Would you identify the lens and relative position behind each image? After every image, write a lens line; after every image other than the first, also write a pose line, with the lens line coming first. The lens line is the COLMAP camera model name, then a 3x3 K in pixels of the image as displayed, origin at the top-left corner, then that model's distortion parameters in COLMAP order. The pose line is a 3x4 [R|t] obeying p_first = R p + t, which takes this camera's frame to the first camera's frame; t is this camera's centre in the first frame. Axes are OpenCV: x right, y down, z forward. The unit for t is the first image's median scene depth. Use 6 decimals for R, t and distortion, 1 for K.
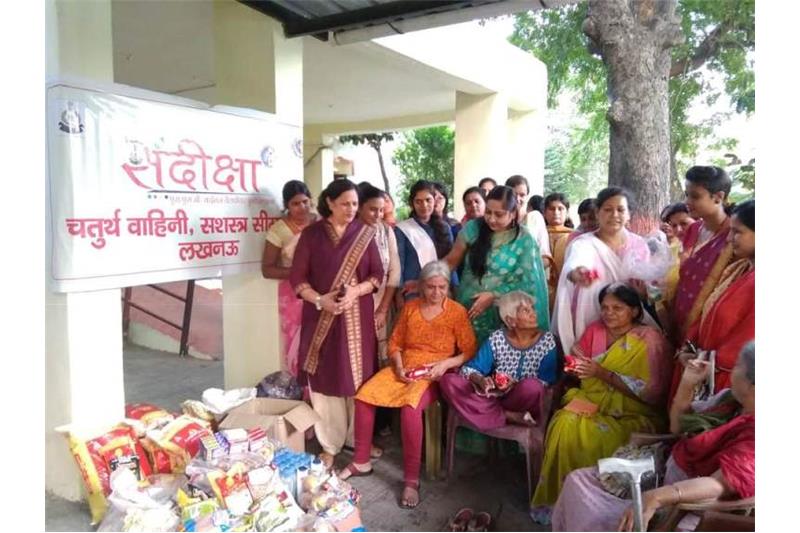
lens RADIAL K [[573.9, 0, 402.0], [0, 573.9, 259.5], [0, 0, 1]] dist [0.055379, -0.082566]
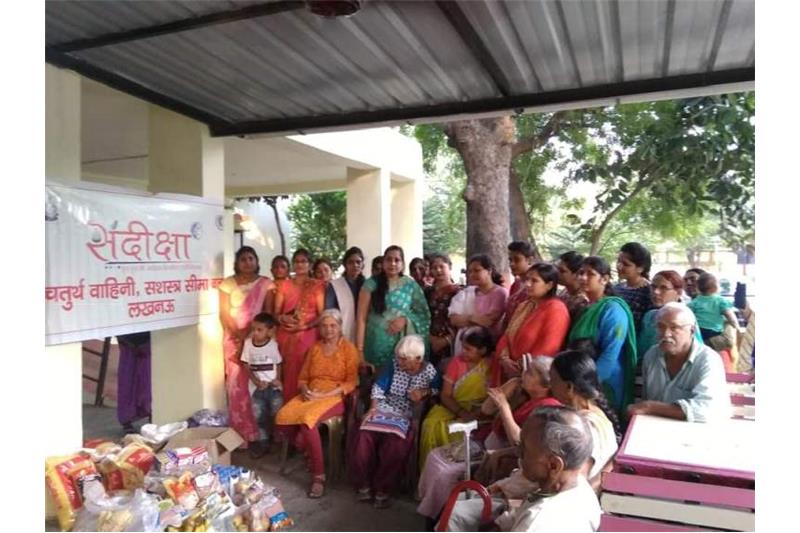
lens RADIAL K [[573.9, 0, 402.2], [0, 573.9, 253.3], [0, 0, 1]] dist [0.055379, -0.082566]
pose [[0.982284, -0.011493, 0.187044, -0.034615], [0.029078, 0.995376, -0.091547, -0.003858], [-0.185127, 0.095364, 0.978076, -0.327773]]
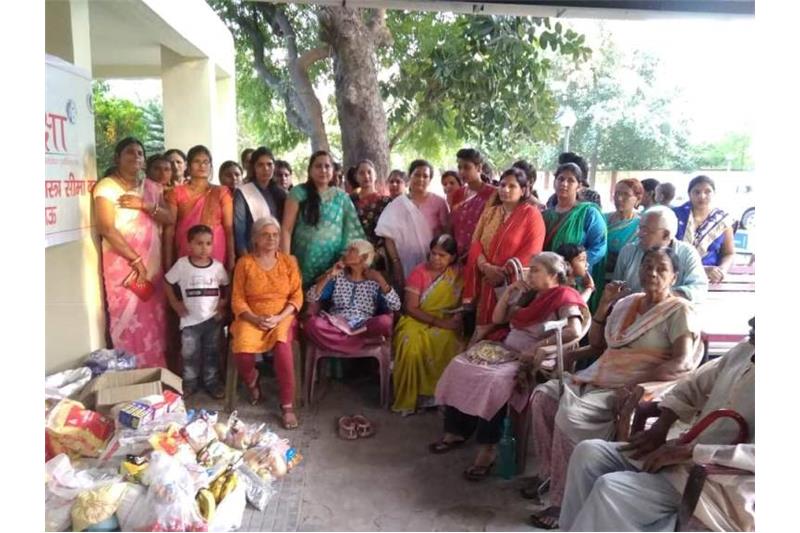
lens RADIAL K [[573.9, 0, 395.2], [0, 573.9, 264.4], [0, 0, 1]] dist [0.055379, -0.082566]
pose [[0.783365, -0.081082, 0.616251, -0.459002], [0.037612, 0.995822, 0.083212, 0.001298], [-0.620423, -0.042007, 0.783142, -0.028299]]
